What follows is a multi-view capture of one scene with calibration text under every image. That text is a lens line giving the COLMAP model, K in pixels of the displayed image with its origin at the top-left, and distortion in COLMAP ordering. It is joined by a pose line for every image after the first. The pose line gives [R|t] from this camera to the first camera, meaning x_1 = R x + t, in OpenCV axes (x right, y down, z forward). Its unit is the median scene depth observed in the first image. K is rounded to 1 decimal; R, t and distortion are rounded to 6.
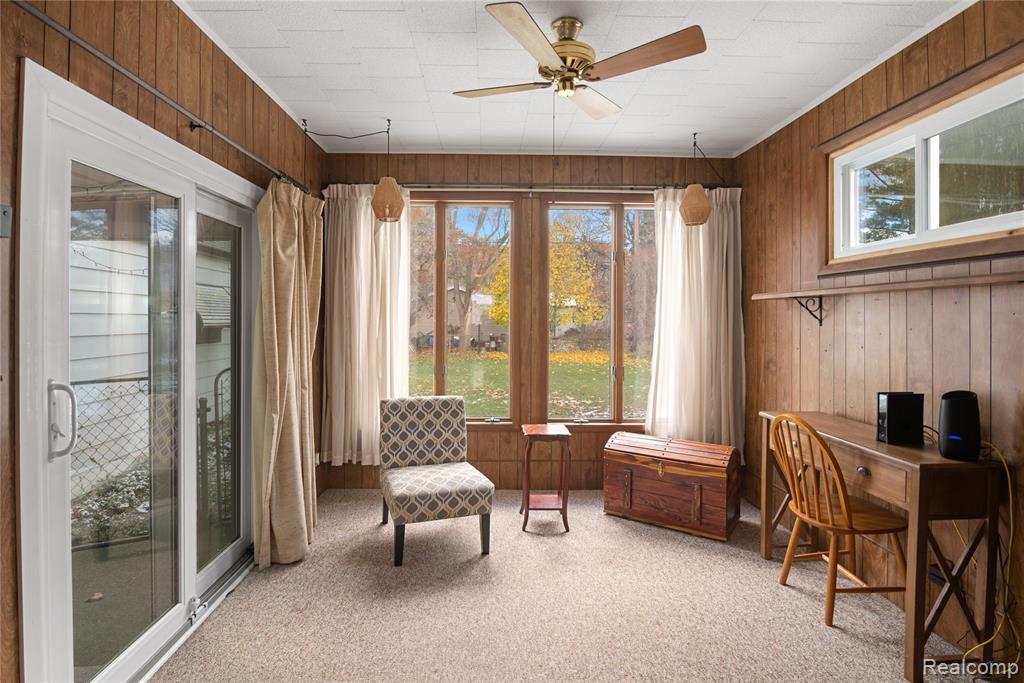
lens RADIAL K [[536.2, 0, 506.4], [0, 536.2, 315.0], [0, 0, 1]] dist [0.000052, -0.000311]
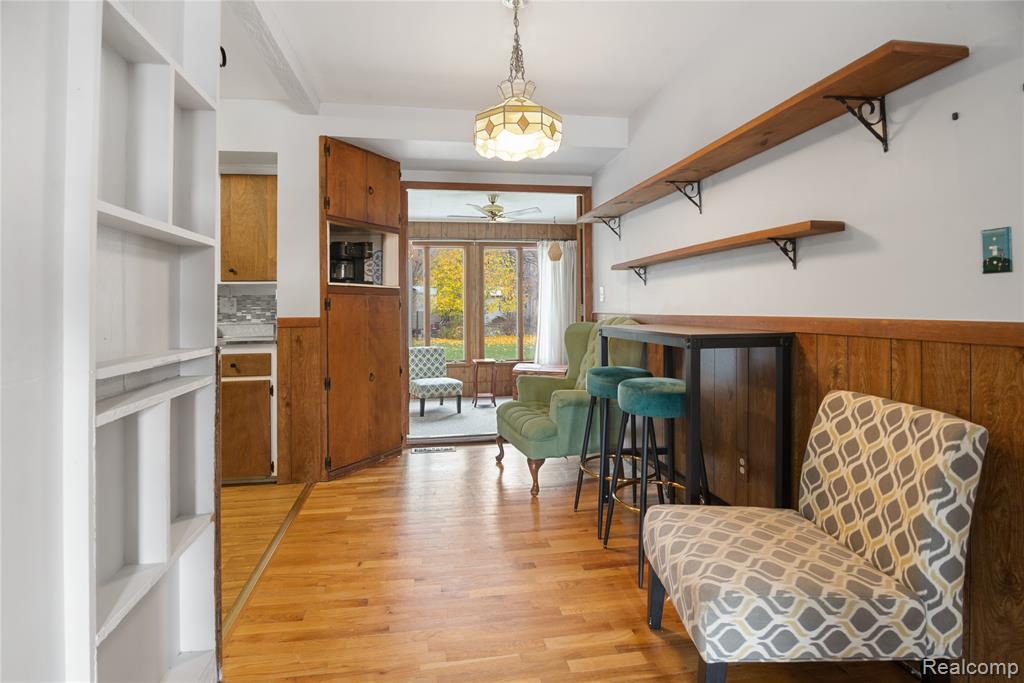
lens RADIAL K [[536.2, 0, 506.4], [0, 536.2, 315.0], [0, 0, 1]] dist [0.000052, -0.000311]
pose [[0.990670, -0.014895, 0.135467, -0.106389], [0.012111, 0.999699, 0.021348, -0.007697], [-0.135744, -0.019508, 0.990552, -0.937107]]
